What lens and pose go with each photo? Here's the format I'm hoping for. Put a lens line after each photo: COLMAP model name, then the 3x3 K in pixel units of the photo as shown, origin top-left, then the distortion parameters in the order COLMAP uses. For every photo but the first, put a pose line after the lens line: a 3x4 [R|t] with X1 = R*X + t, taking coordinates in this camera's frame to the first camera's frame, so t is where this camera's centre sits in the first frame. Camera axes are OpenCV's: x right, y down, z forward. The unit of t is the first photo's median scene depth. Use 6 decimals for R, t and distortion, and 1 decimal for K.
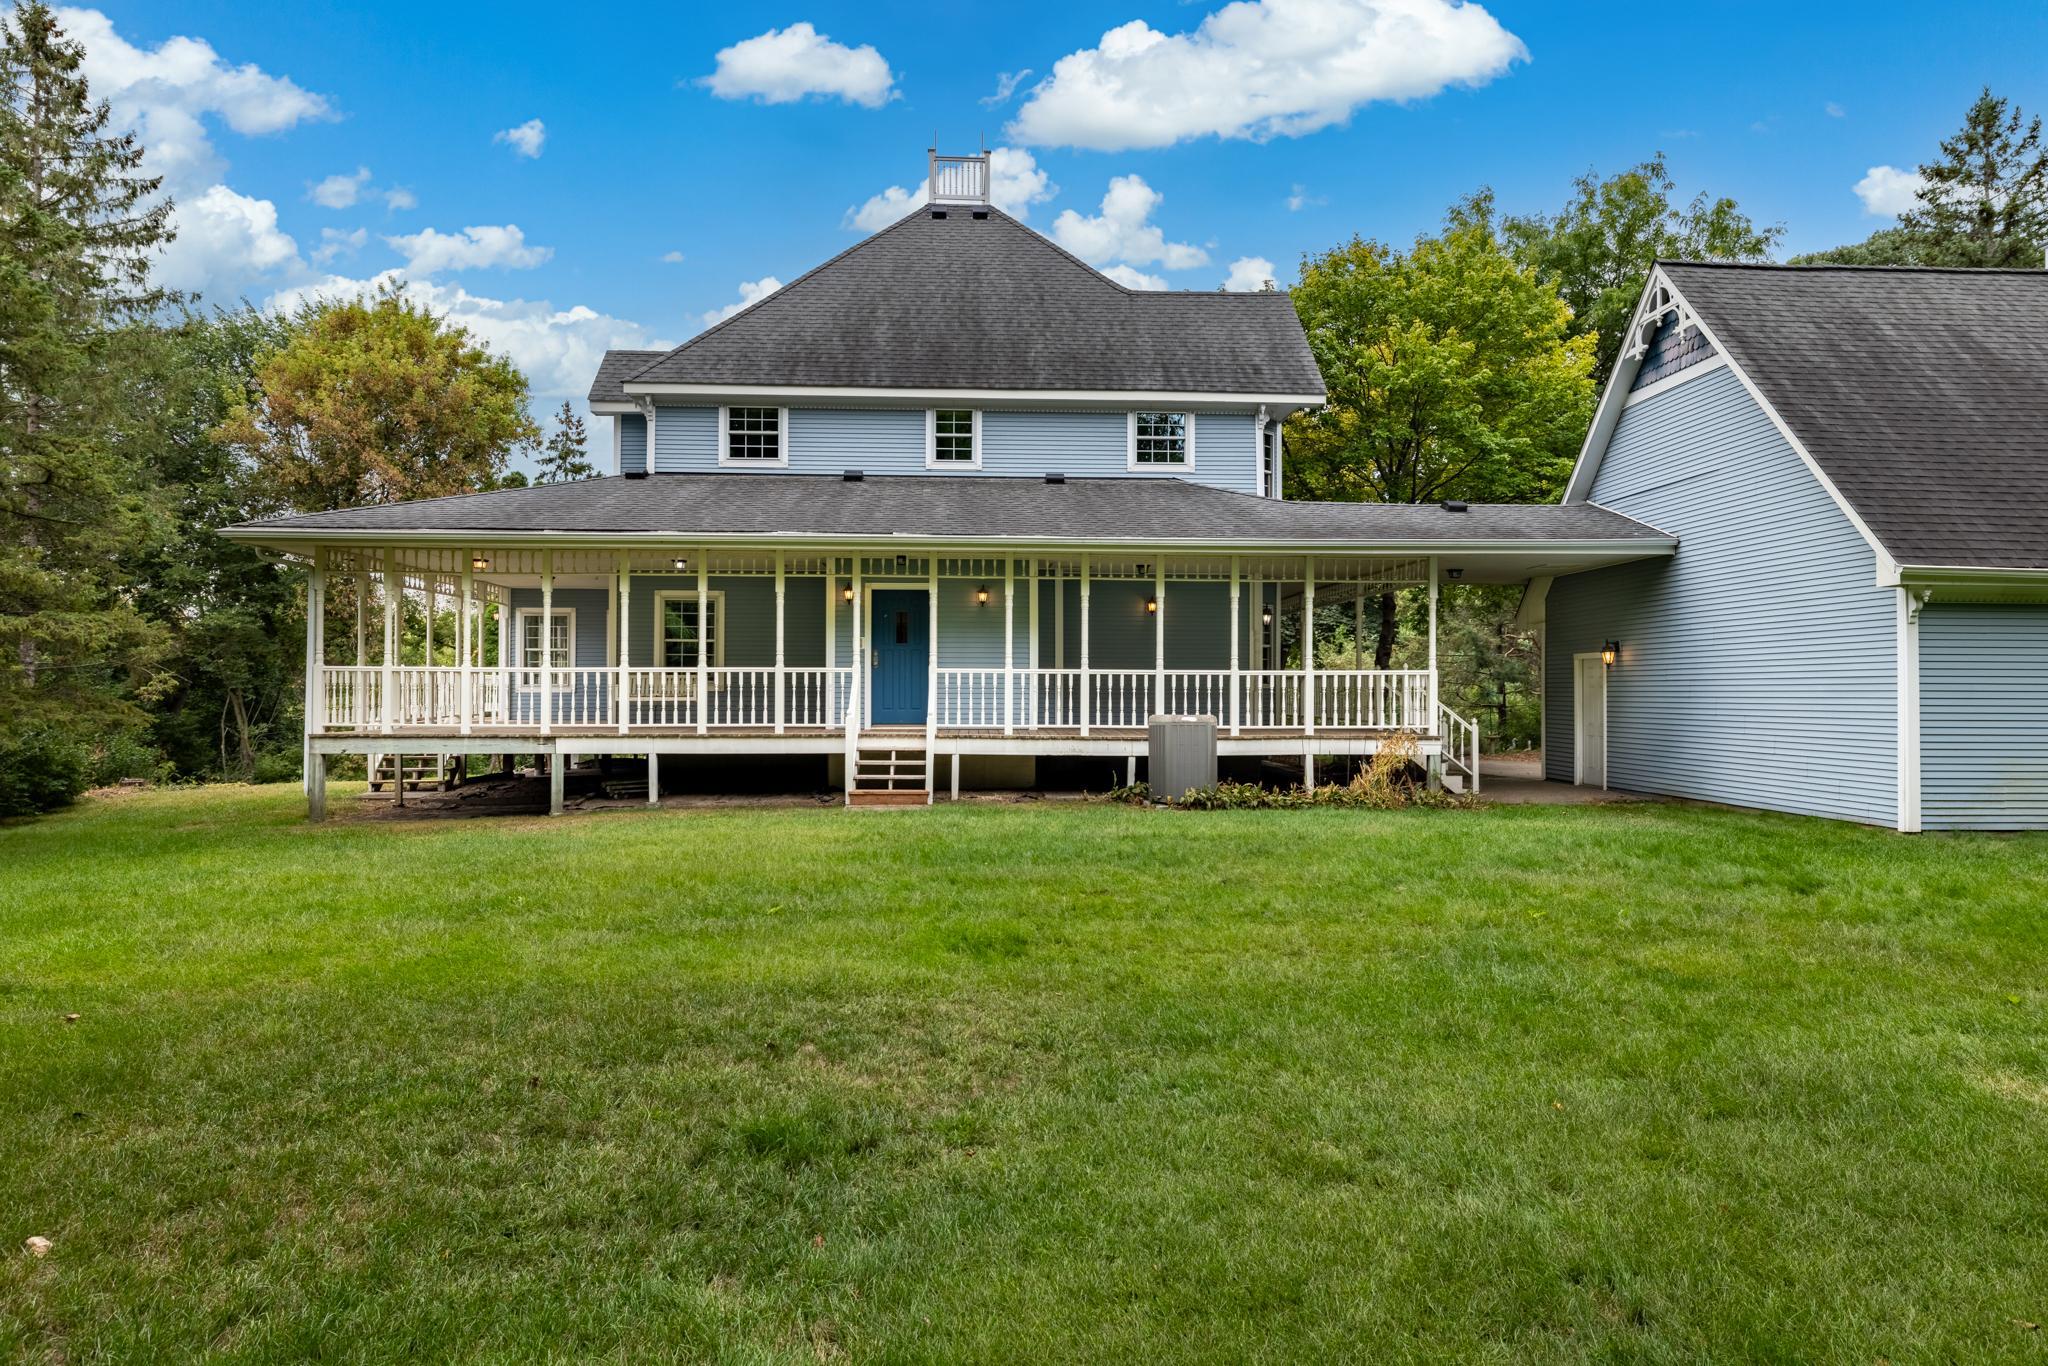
lens RADIAL K [[1073.9, 0, 1024.0], [0, 1073.9, 683.0], [0, 0, 1]] dist [0.001141, 0.000030]
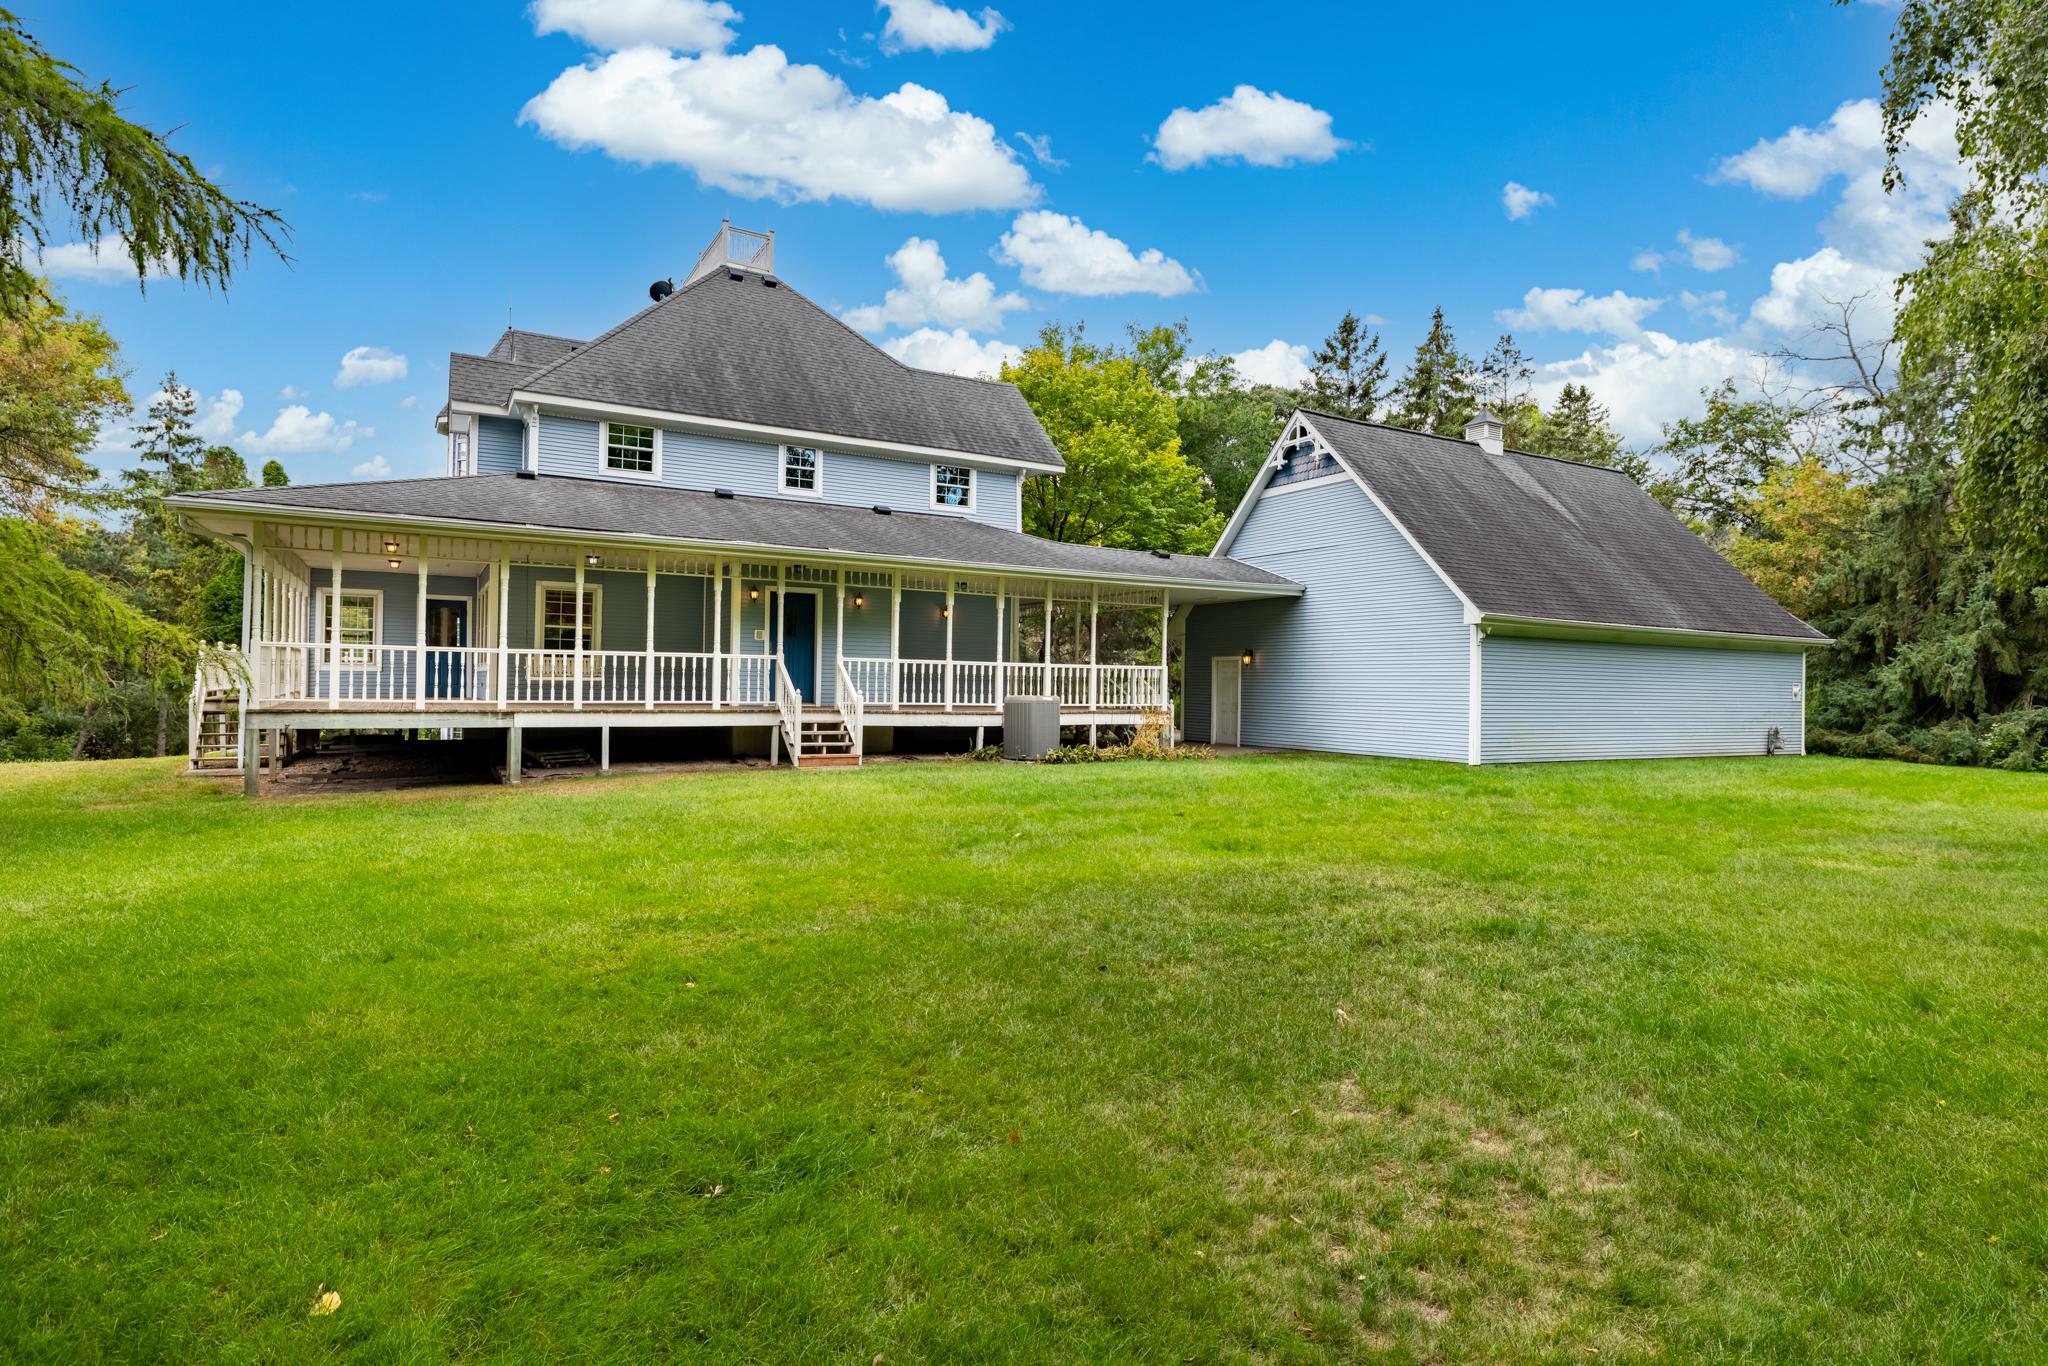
lens RADIAL K [[841.4, 0, 1024.0], [0, 841.4, 683.0], [0, 0, 1]] dist [-0.004017, -0.000660]
pose [[0.927549, 0.011870, 0.373514, -0.196864], [-0.017902, 0.999759, 0.012684, -0.000068], [-0.373273, -0.018452, 0.927538, 0.003267]]
